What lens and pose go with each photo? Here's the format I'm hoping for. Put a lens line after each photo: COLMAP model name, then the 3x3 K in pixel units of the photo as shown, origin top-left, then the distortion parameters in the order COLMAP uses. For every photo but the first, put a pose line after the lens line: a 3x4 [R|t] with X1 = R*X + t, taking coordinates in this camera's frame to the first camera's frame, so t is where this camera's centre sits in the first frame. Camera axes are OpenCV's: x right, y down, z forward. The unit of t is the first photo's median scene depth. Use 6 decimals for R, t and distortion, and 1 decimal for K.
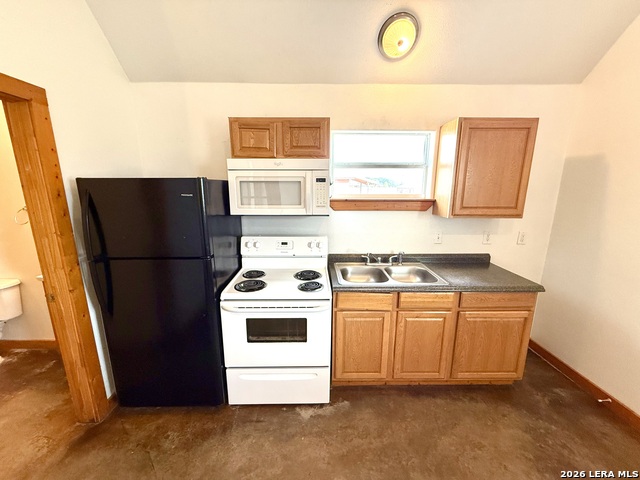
lens RADIAL K [[255.6, 0, 318.3], [0, 255.6, 239.8], [0, 0, 1]] dist [0.000906, 0.000156]
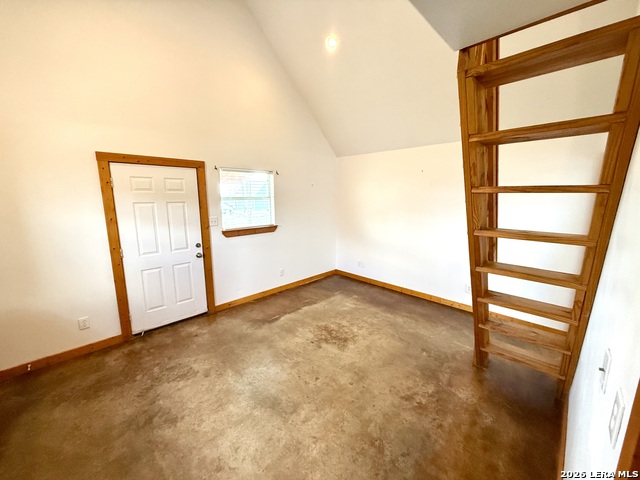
lens RADIAL K [[255.6, 0, 318.3], [0, 255.6, 239.8], [0, 0, 1]] dist [0.000906, 0.000156]
pose [[-0.697751, -0.129809, 0.704481, -0.725175], [0.142804, 0.938498, 0.314369, -0.175681], [-0.701962, 0.319954, -0.636301, 0.584615]]
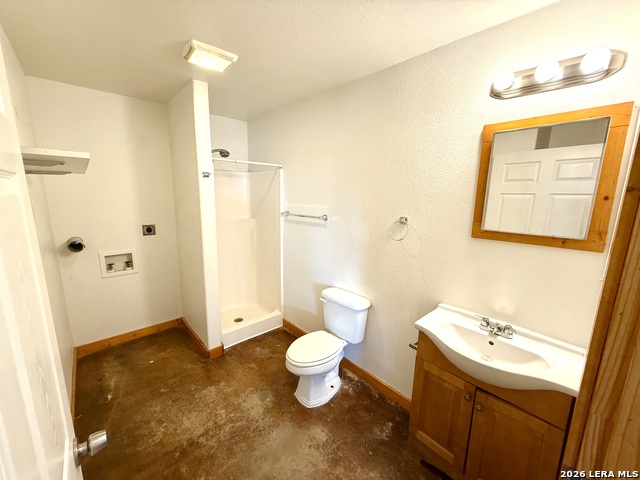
lens RADIAL K [[255.6, 0, 318.3], [0, 255.6, 239.8], [0, 0, 1]] dist [0.000906, 0.000156]
pose [[0.663434, 0.146118, -0.733829, -0.874296], [-0.171706, 0.984305, 0.040757, -0.067919], [0.728267, 0.098964, 0.678110, 0.347149]]
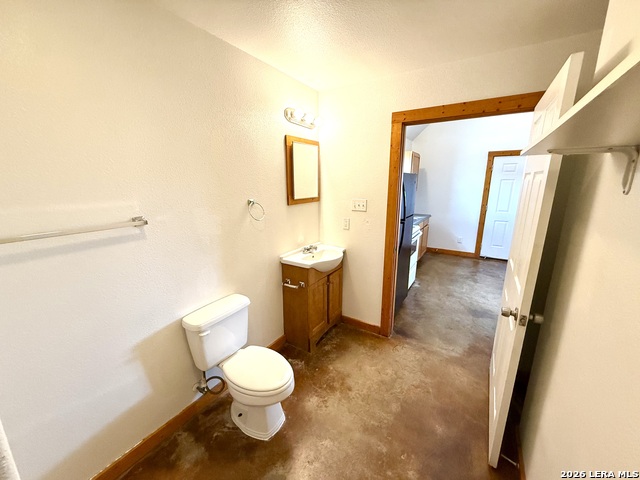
lens RADIAL K [[255.6, 0, 318.3], [0, 255.6, 239.8], [0, 0, 1]] dist [0.000906, 0.000156]
pose [[0.550714, -0.189325, 0.812939, -2.088137], [0.174652, 0.978515, 0.109570, -0.070896], [-0.816217, 0.081639, 0.571948, 0.399552]]
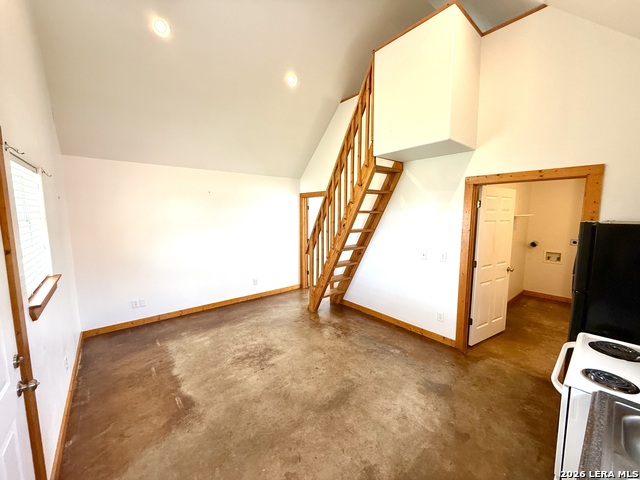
lens RADIAL K [[255.6, 0, 318.3], [0, 255.6, 239.8], [0, 0, 1]] dist [0.000906, 0.000156]
pose [[-0.774227, 0.064377, -0.629626, 0.950378], [-0.132683, 0.956198, 0.260923, -0.244570], [0.618844, 0.285554, -0.731772, 0.885475]]
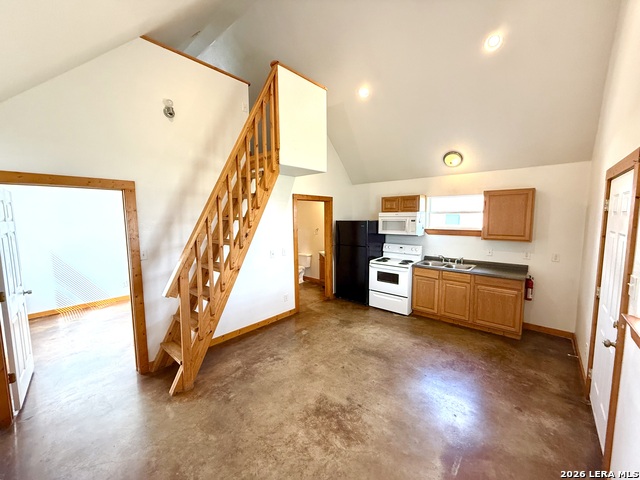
lens RADIAL K [[255.6, 0, 318.3], [0, 255.6, 239.8], [0, 0, 1]] dist [0.000906, 0.000156]
pose [[0.742289, 0.054490, -0.667861, 0.951800], [-0.126975, 0.990069, -0.060346, 0.201559], [0.657939, 0.129595, 0.741836, -1.335970]]
